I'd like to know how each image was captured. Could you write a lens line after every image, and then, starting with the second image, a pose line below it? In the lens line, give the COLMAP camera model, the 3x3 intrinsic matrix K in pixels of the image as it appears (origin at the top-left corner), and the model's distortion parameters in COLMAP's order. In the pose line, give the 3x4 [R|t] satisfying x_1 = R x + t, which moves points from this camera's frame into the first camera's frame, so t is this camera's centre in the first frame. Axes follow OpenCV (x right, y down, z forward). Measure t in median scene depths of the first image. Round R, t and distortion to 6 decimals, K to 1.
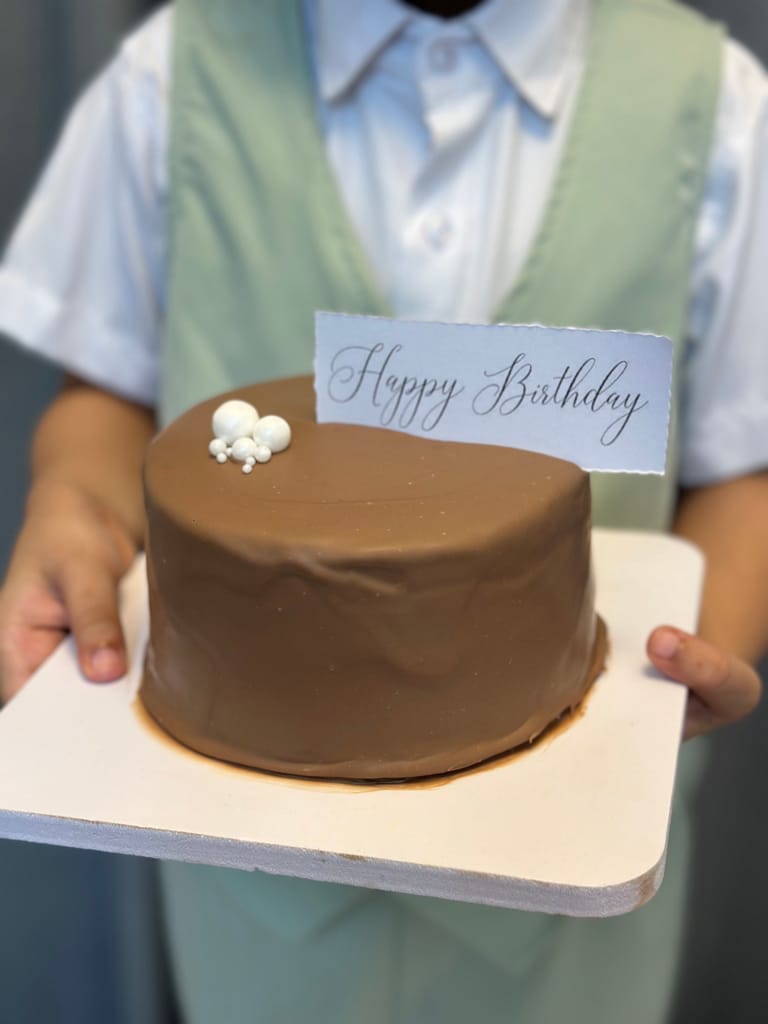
lens RADIAL K [[1426.3, 0, 384.0], [0, 1426.3, 512.0], [0, 0, 1]] dist [0.087381, -0.000081]
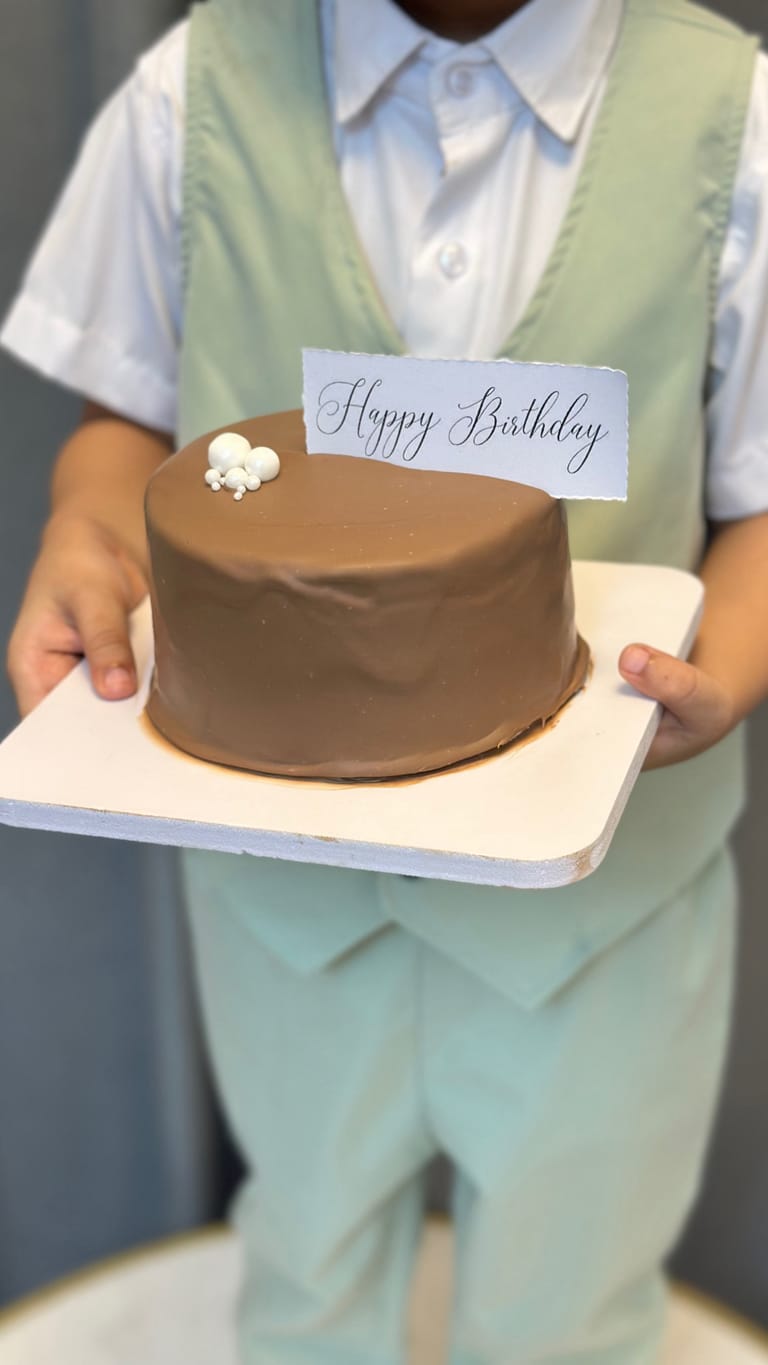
lens RADIAL K [[1759.4, 0, 384.0], [0, 1759.4, 682.5], [0, 0, 1]] dist [-0.000564, -0.029571]
pose [[0.998370, 0.002481, -0.057012, 0.087453], [0.000978, 0.998164, 0.060568, 0.028802], [0.057057, -0.060525, 0.996535, -0.319033]]
